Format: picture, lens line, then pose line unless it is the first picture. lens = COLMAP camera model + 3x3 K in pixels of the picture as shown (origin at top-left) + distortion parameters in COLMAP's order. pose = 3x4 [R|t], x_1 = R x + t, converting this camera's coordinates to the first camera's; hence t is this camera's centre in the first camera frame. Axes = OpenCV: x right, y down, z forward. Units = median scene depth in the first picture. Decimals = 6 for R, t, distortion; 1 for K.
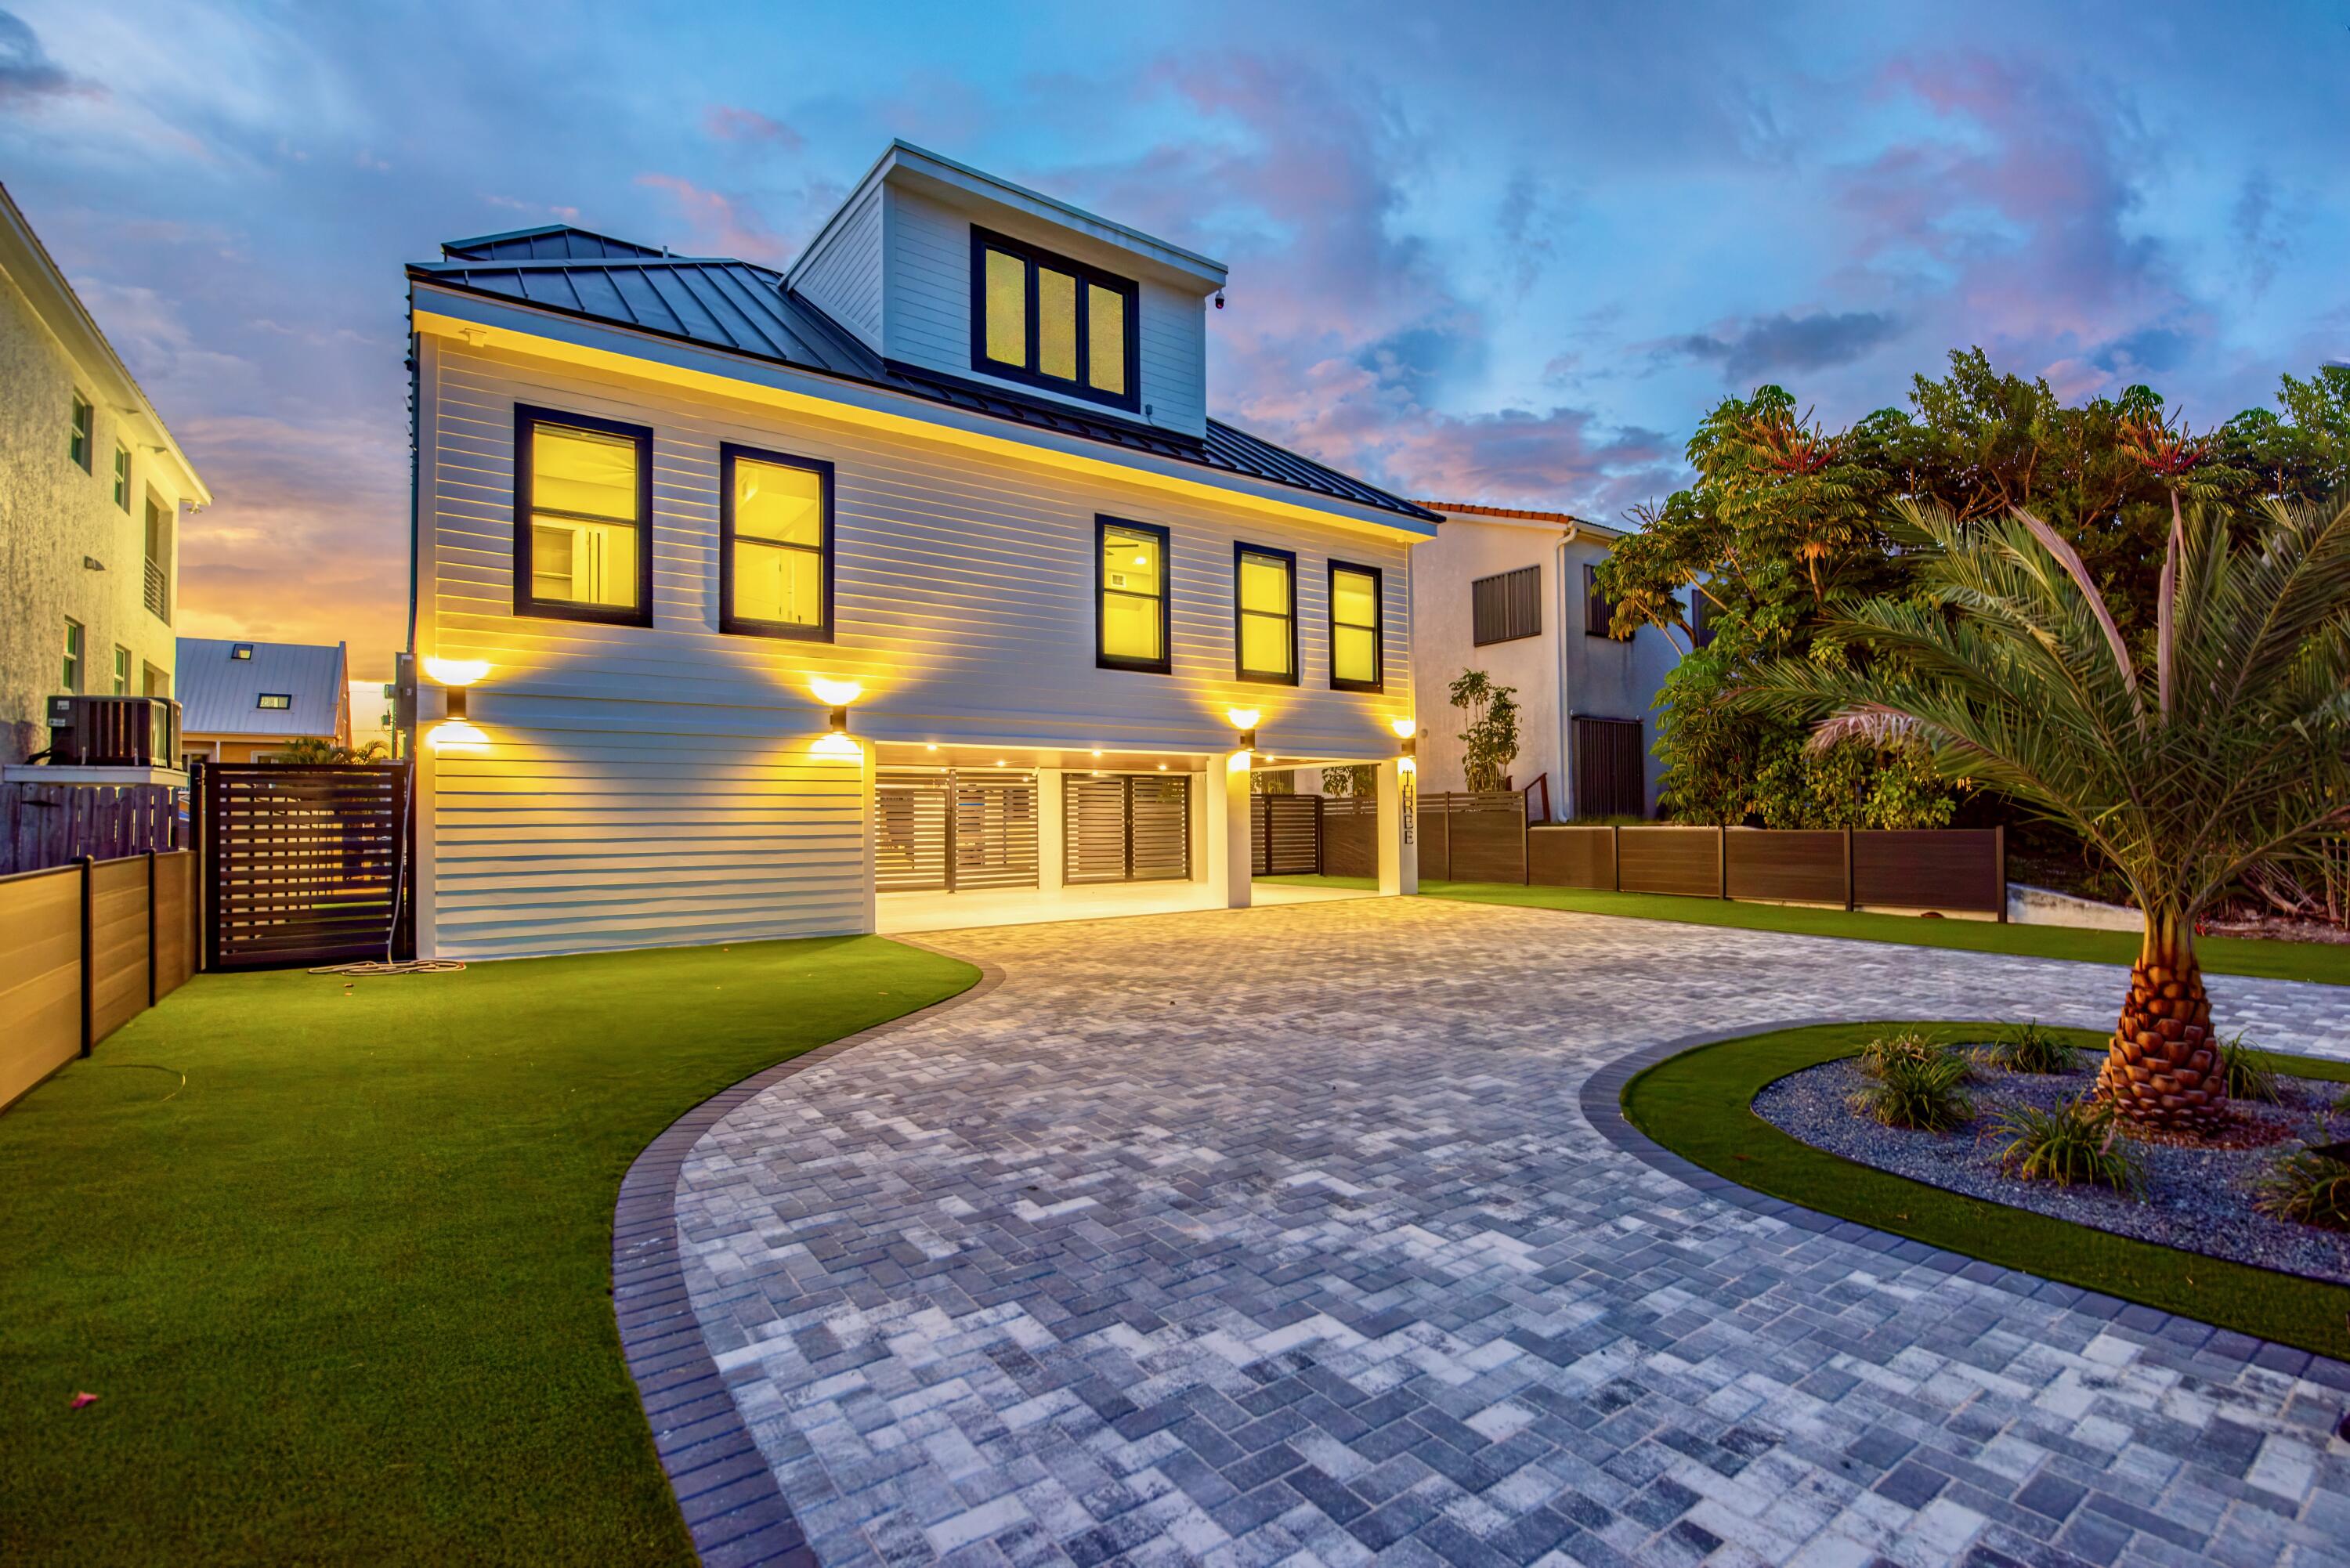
lens RADIAL K [[1034.0, 0, 1192.9], [0, 1034.0, 819.9], [0, 0, 1]] dist [-0.010652, -0.000142]
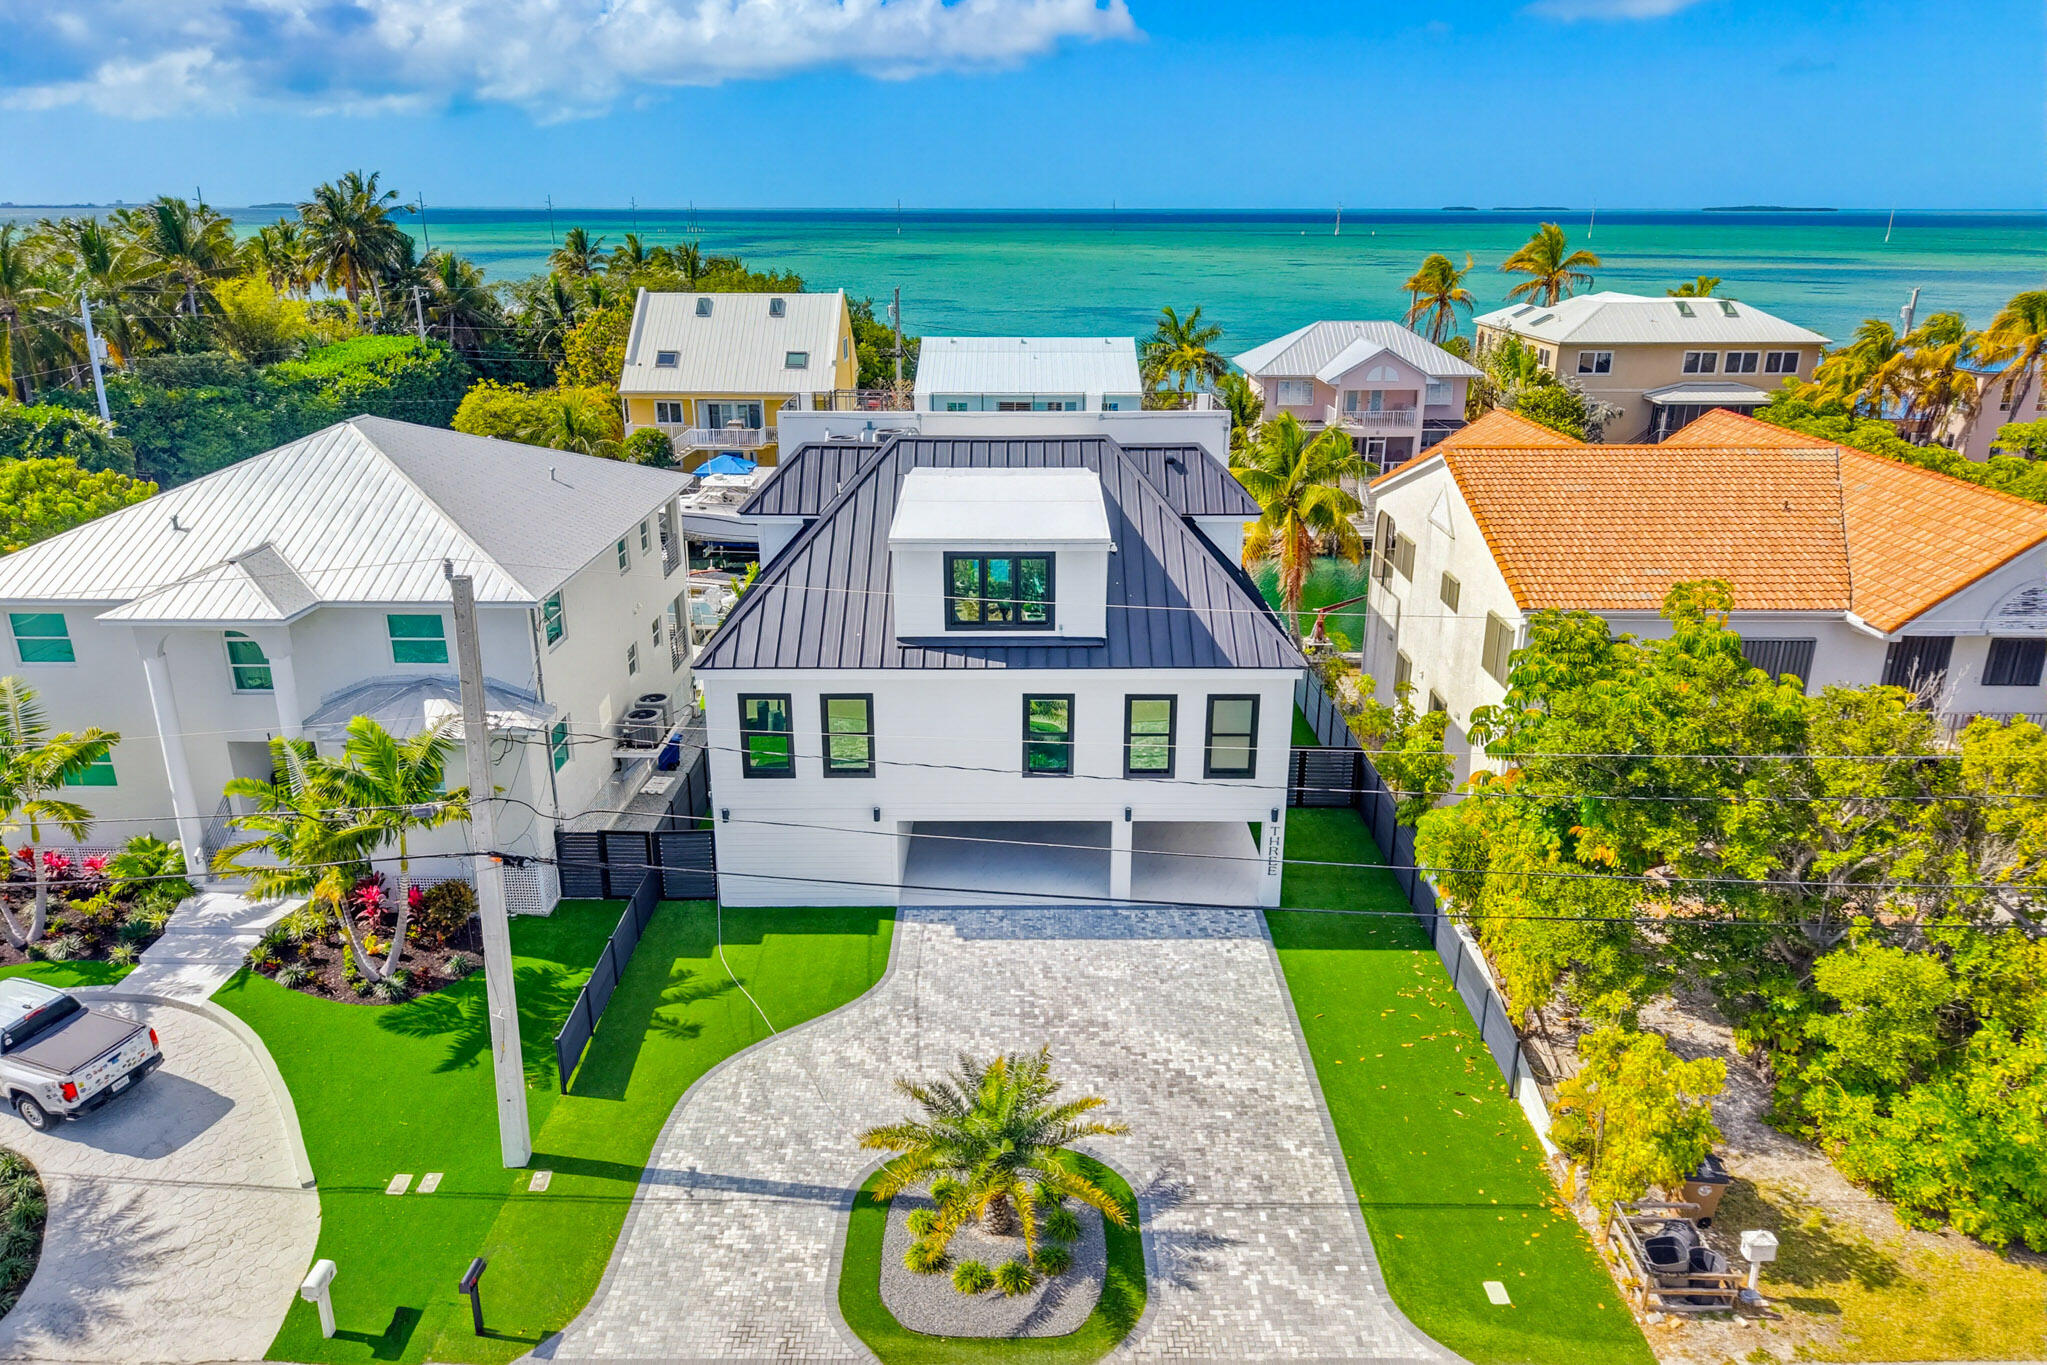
lens RADIAL K [[1369.2, 0, 1040.7], [0, 1369.2, 648.0], [0, 0, 1]] dist [0.006709, -0.000303]
pose [[0.814333, 0.186931, -0.549471, 3.478366], [-0.011264, 0.951626, 0.307051, -3.203839], [0.580288, -0.243853, 0.777047, -2.190867]]
